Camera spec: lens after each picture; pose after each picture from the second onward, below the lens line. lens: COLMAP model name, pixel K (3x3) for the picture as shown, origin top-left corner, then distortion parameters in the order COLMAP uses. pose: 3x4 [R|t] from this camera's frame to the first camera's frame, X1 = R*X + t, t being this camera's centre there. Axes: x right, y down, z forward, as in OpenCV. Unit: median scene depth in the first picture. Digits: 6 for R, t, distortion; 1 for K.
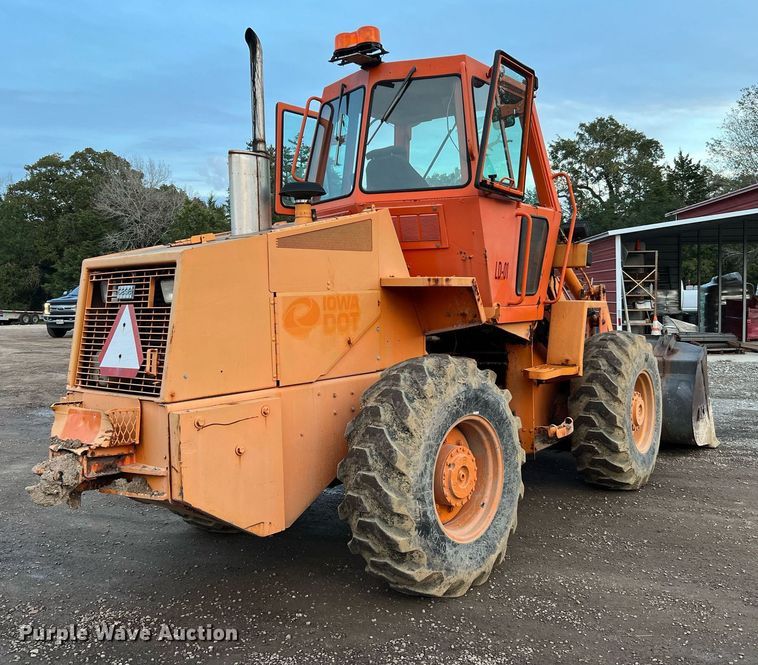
lens RADIAL K [[726.2, 0, 379.0], [0, 726.2, 332.5], [0, 0, 1]] dist [0.093711, -0.010651]
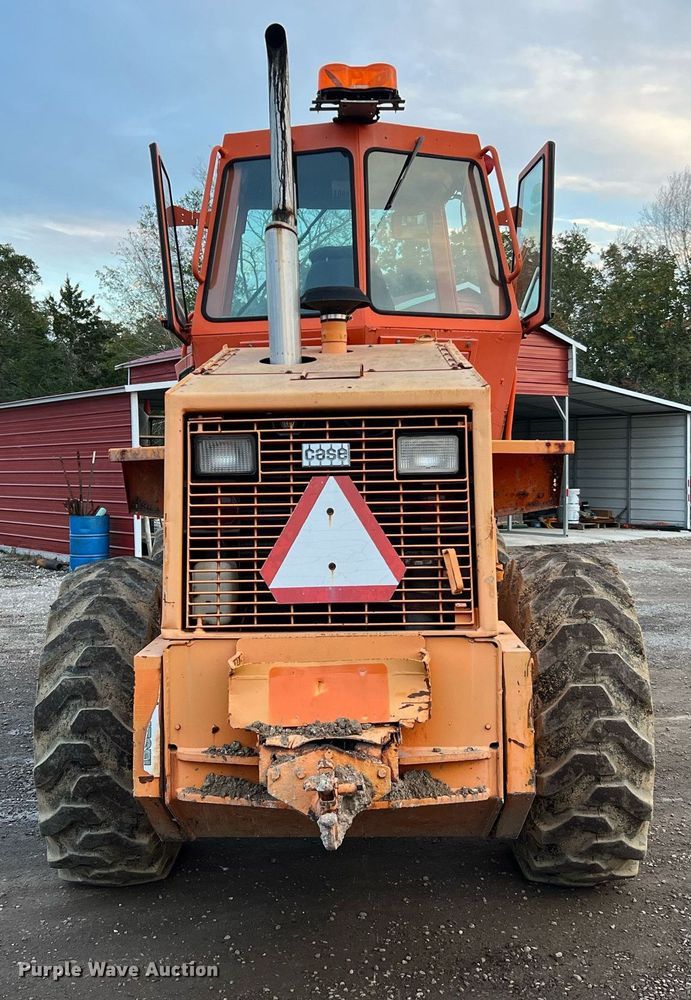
lens RADIAL K [[1078.8, 0, 345.5], [0, 1078.8, 500.0], [0, 0, 1]] dist [0.288659, -1.137298]
pose [[0.772776, -0.009558, 0.634607, -0.866877], [0.030567, 0.999287, -0.022171, -0.000295], [-0.633943, 0.036531, 0.772517, 0.337857]]
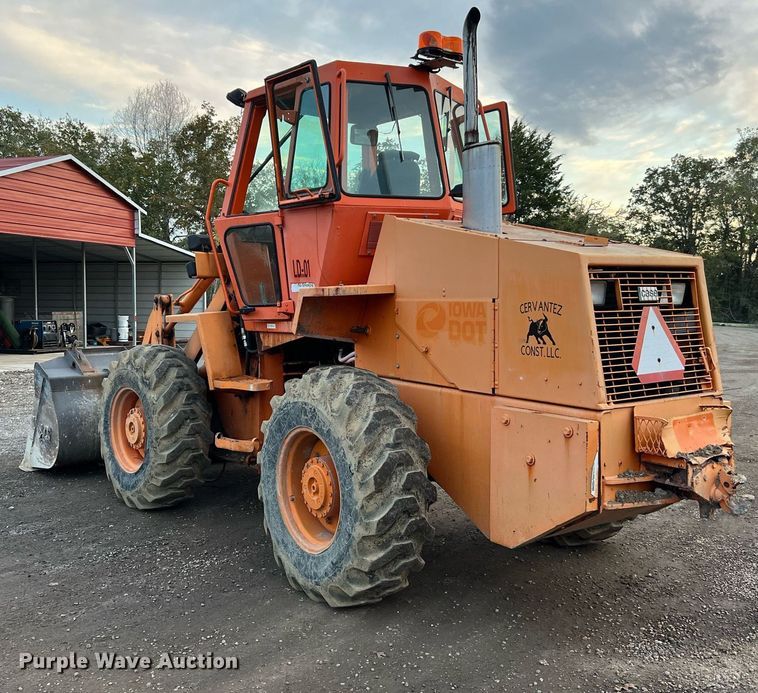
lens RADIAL K [[777.6, 0, 379.3], [0, 777.6, 334.1], [0, 0, 1]] dist [0.187626, -0.407745]
pose [[0.228488, -0.029314, 0.973105, -1.424327], [0.049836, 0.998588, 0.018380, -0.038563], [-0.972270, 0.044296, 0.229626, 1.103432]]
